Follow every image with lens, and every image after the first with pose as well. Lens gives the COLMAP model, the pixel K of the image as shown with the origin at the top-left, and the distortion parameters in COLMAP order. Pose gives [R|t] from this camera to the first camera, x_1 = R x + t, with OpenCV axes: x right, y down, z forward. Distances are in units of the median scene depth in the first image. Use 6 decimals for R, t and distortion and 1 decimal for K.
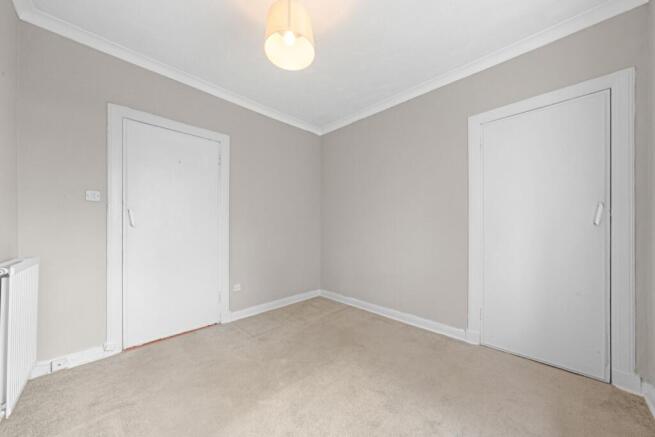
lens RADIAL K [[225.5, 0, 323.9], [0, 225.5, 227.7], [0, 0, 1]] dist [-0.000743, 0.000024]
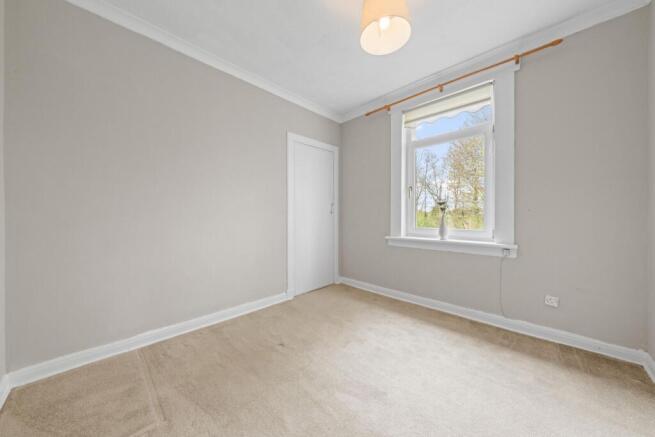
lens RADIAL K [[225.5, 0, 330.4], [0, 225.5, 216.9], [0, 0, 1]] dist [-0.000743, 0.000024]
pose [[-0.014500, -0.005498, 0.999880, -0.692293], [0.006926, 0.999960, 0.005598, 0.010059], [-0.999871, 0.007007, -0.014461, 0.757142]]
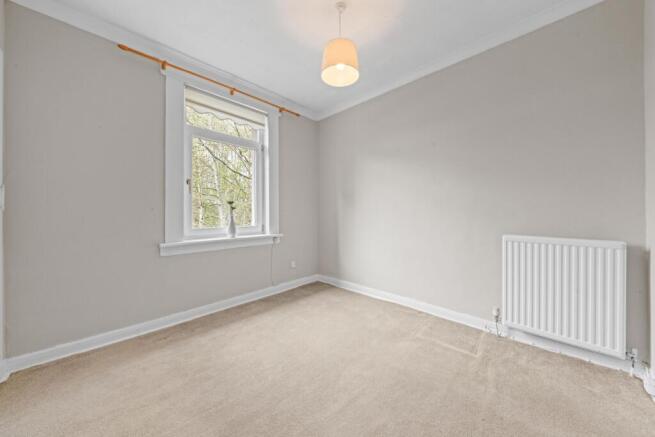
lens RADIAL K [[225.5, 0, 329.4], [0, 225.5, 213.5], [0, 0, 1]] dist [-0.000743, 0.000024]
pose [[-0.999837, 0.006347, -0.016893, -0.053058], [0.006224, 0.999954, 0.007300, 0.004379], [0.016938, 0.007194, -0.999831, 1.359888]]
